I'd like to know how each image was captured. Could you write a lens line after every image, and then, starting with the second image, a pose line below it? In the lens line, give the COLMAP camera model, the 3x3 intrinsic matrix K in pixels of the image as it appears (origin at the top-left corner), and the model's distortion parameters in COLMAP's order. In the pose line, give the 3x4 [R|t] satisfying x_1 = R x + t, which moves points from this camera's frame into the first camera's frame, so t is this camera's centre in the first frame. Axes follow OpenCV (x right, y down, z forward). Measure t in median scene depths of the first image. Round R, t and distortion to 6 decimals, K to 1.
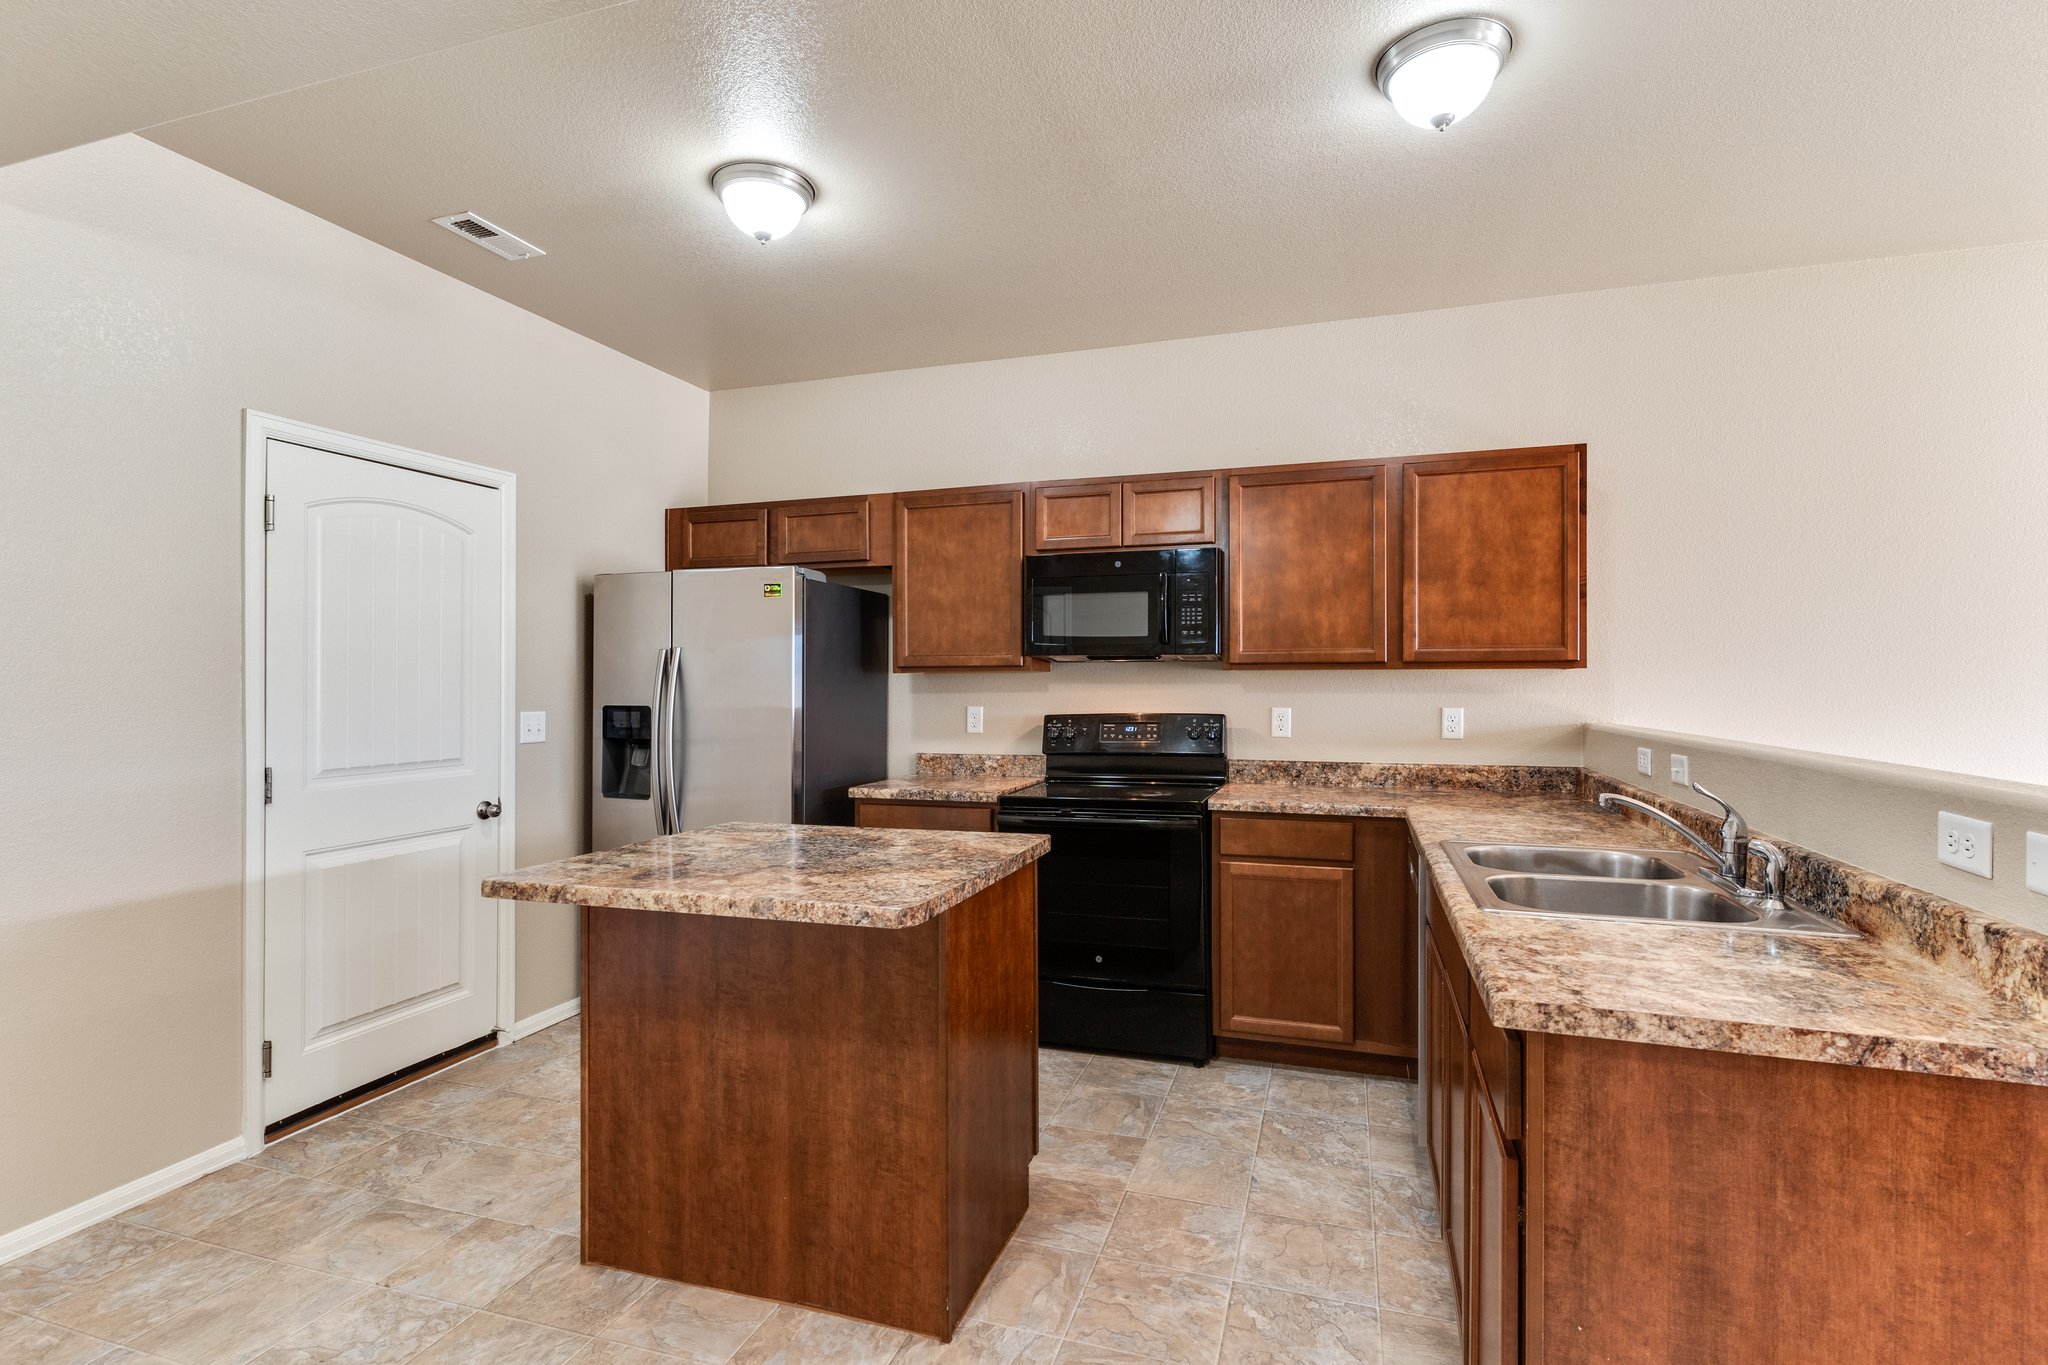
lens RADIAL K [[981.4, 0, 1028.0], [0, 981.4, 683.4], [0, 0, 1]] dist [0.003894, 0.000278]
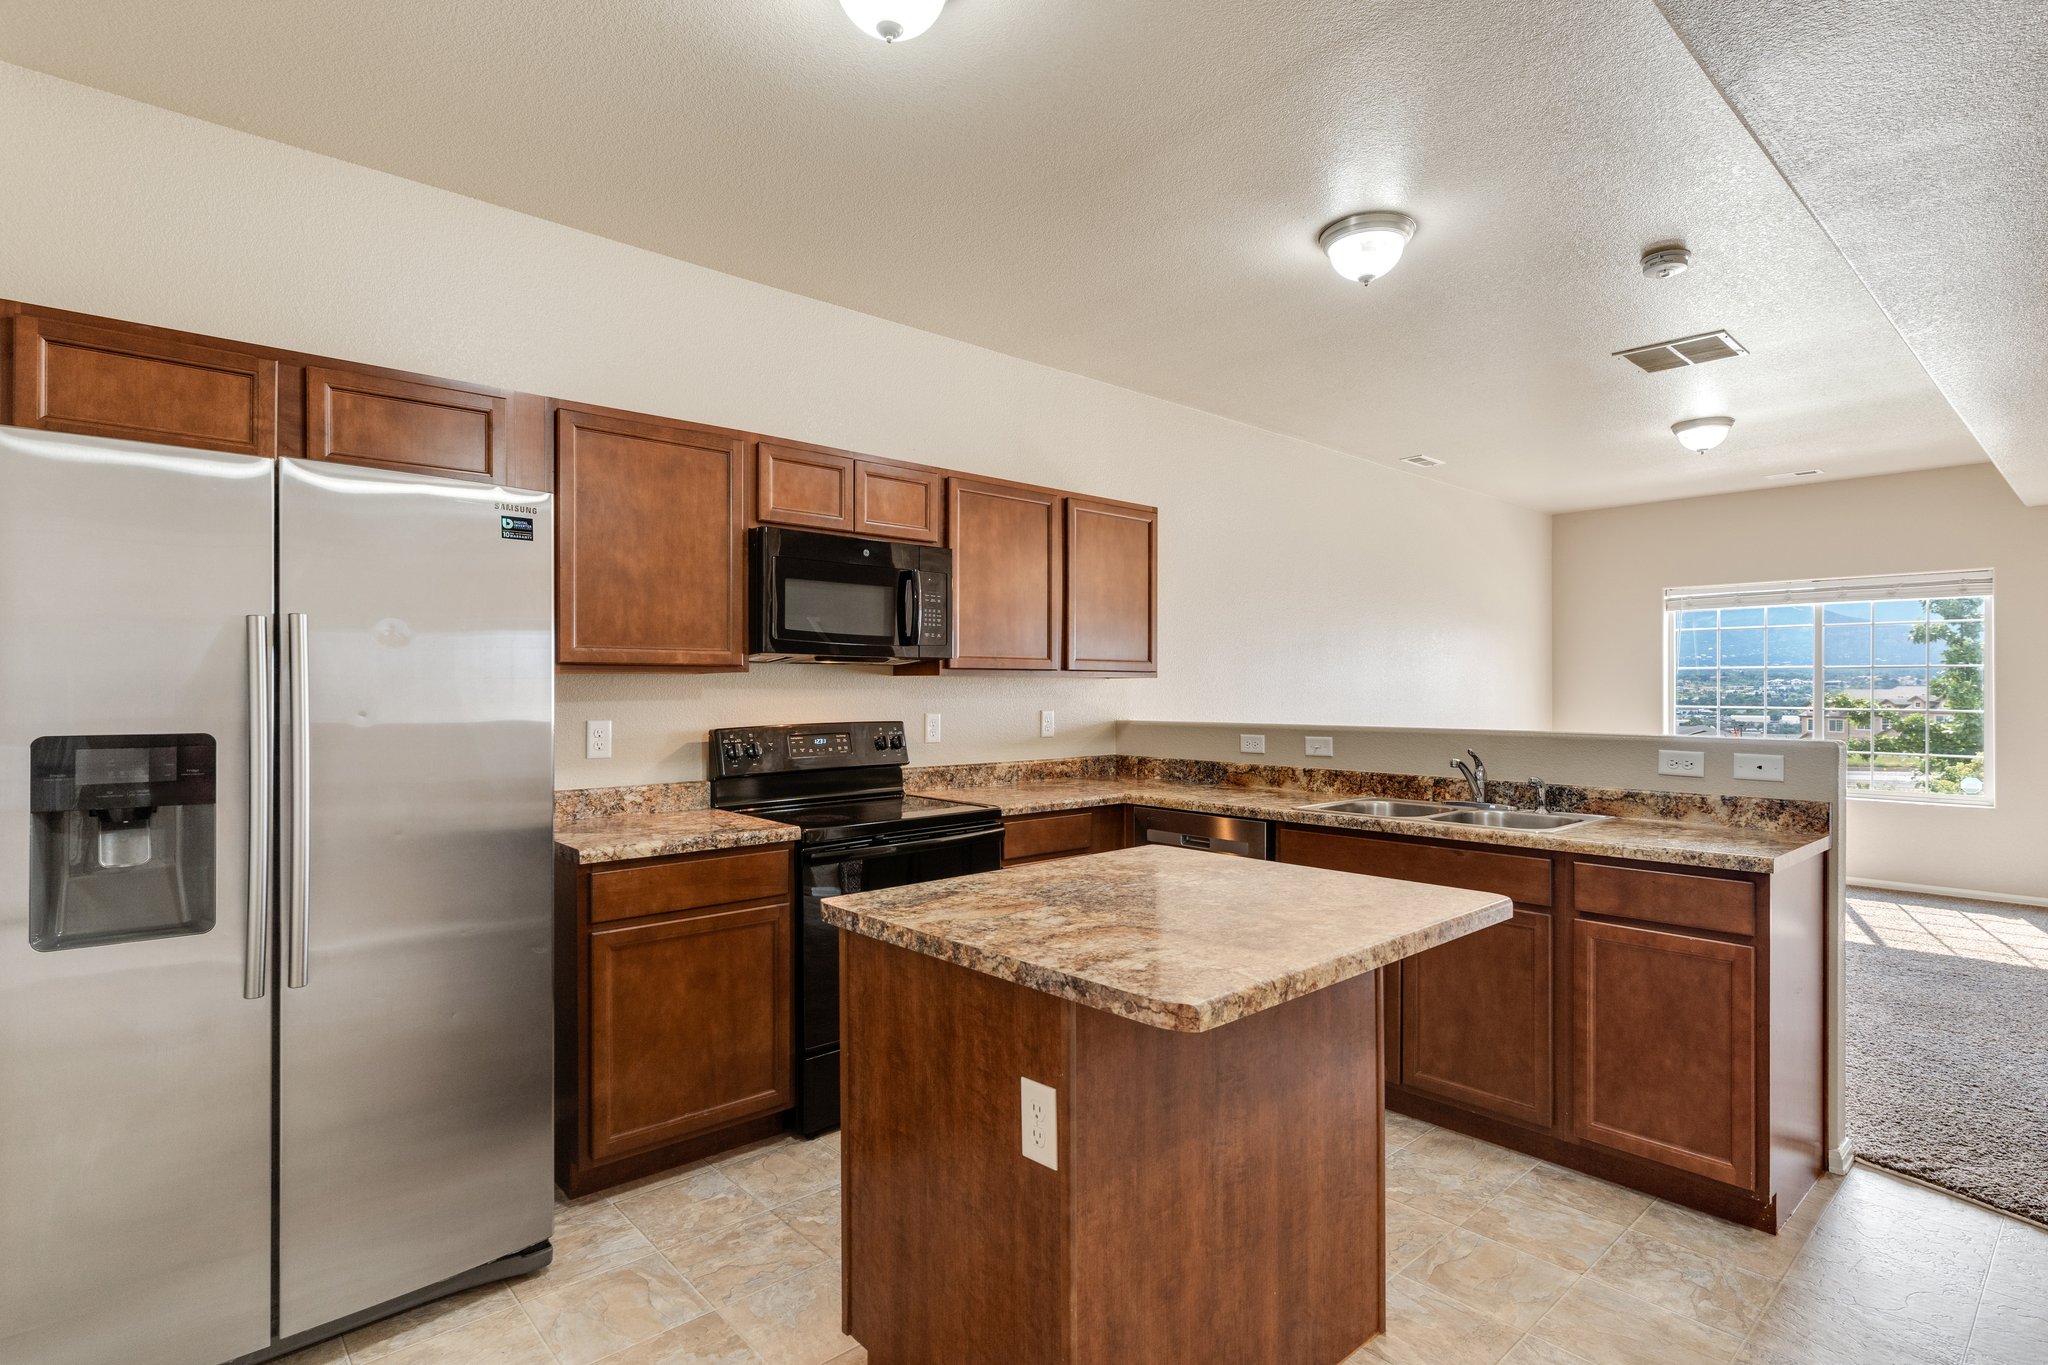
lens RADIAL K [[1021.0, 0, 1029.9], [0, 1021.0, 690.2], [0, 0, 1]] dist [0.004304, 0.000210]
pose [[0.493673, 0.001509, 0.869647, -0.638400], [-0.000946, 0.999999, -0.001198, 0.002459], [-0.869647, -0.000231, 0.493673, 0.426471]]
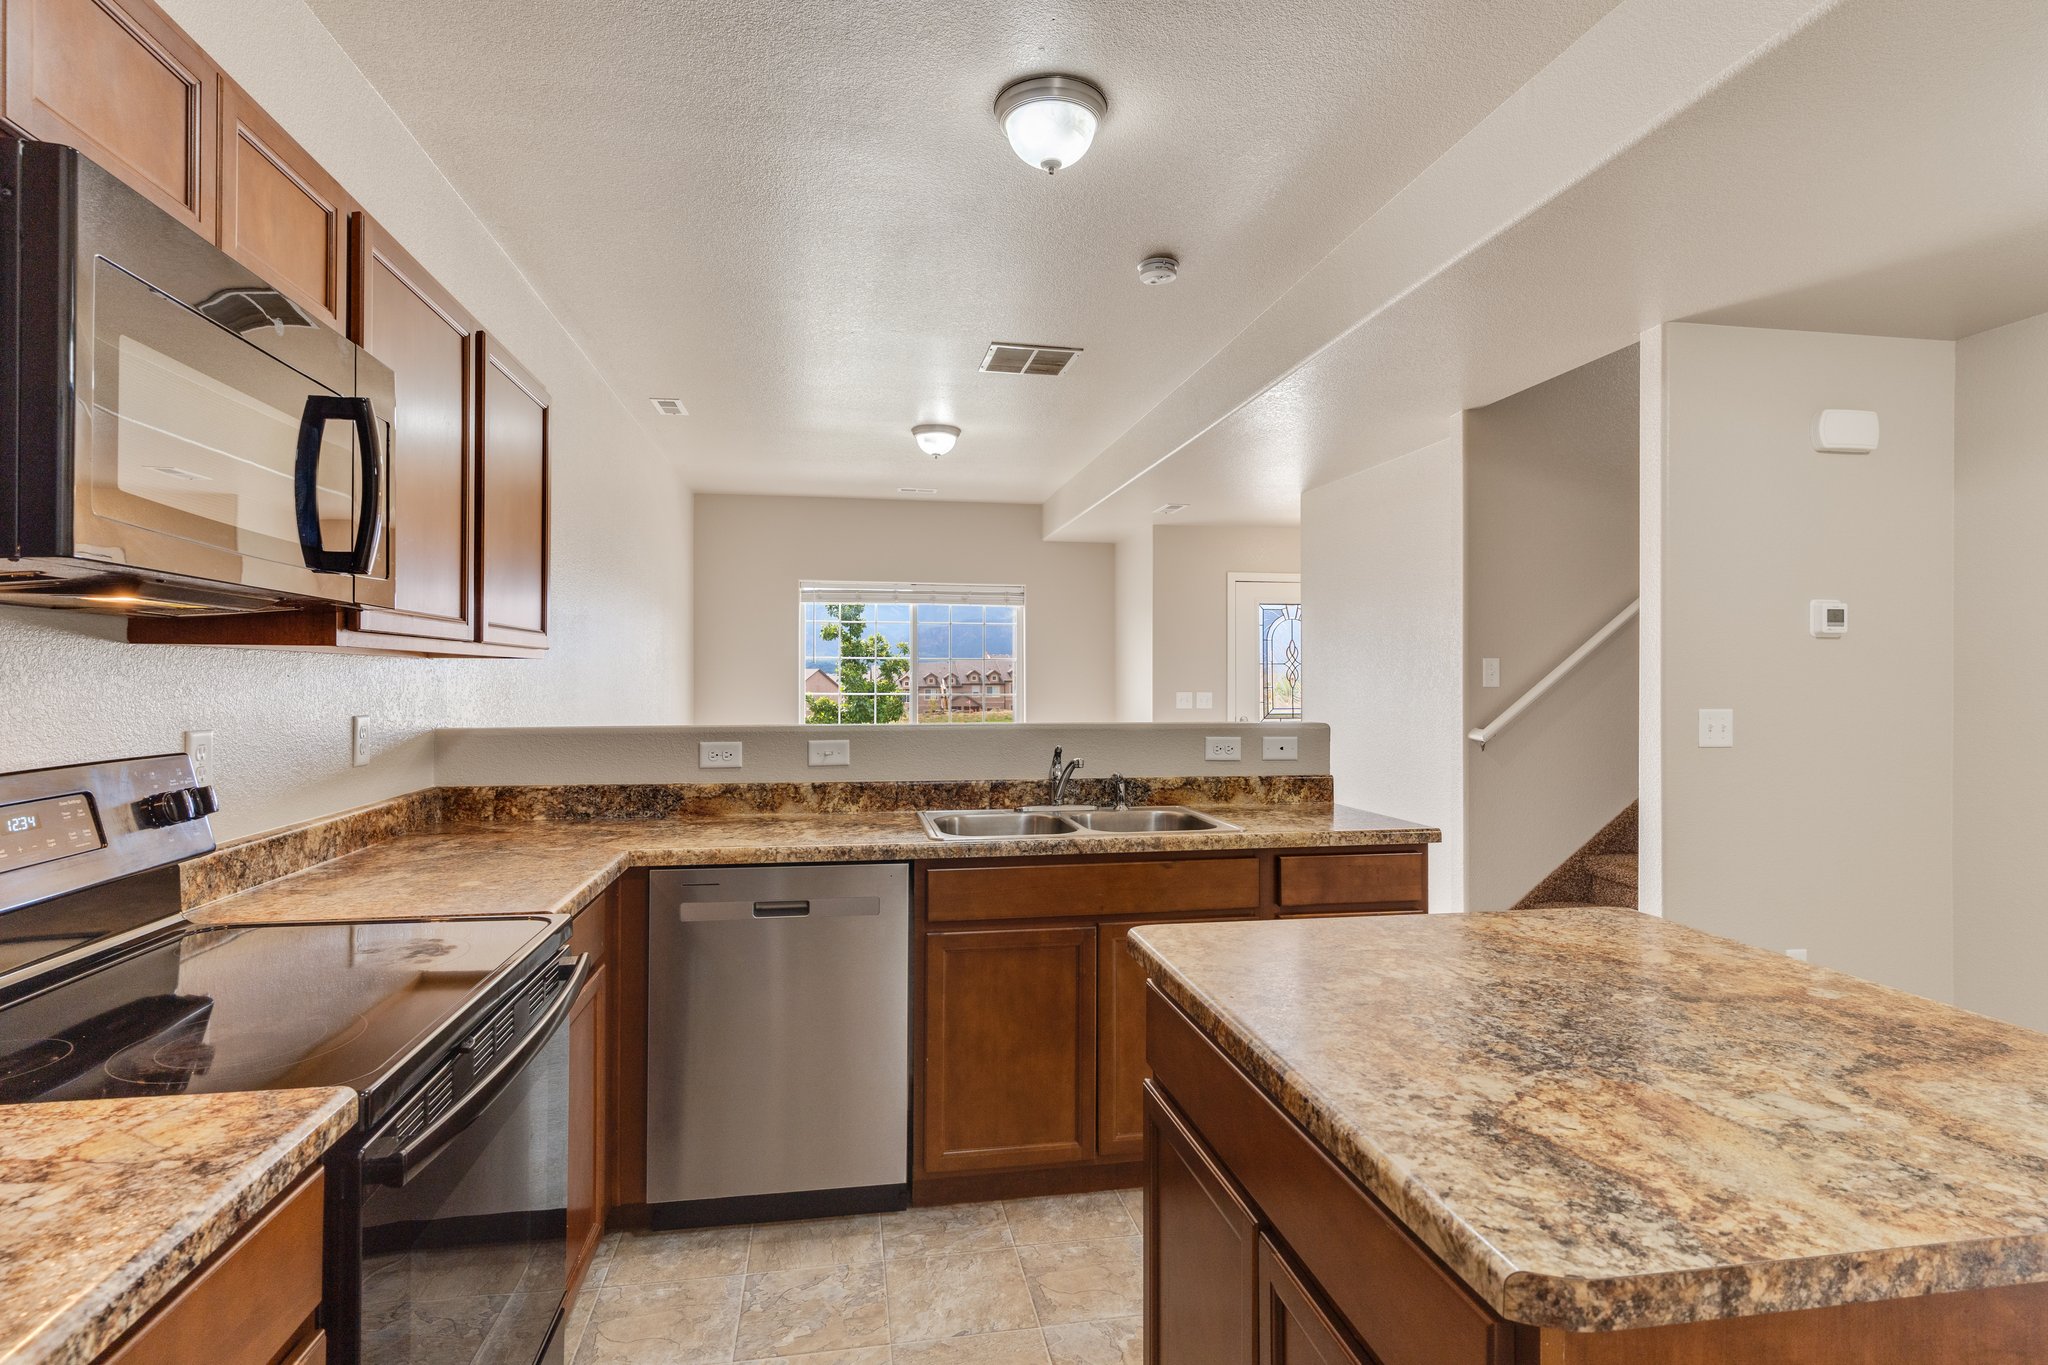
lens RADIAL K [[1037.5, 0, 1029.6], [0, 1037.5, 679.2], [0, 0, 1]] dist [0.006797, 0.000705]
pose [[-0.475463, -0.000154, 0.879736, -0.356272], [-0.001279, 0.999999, -0.000516, 0.001305], [-0.879735, -0.001370, -0.475462, 0.953260]]
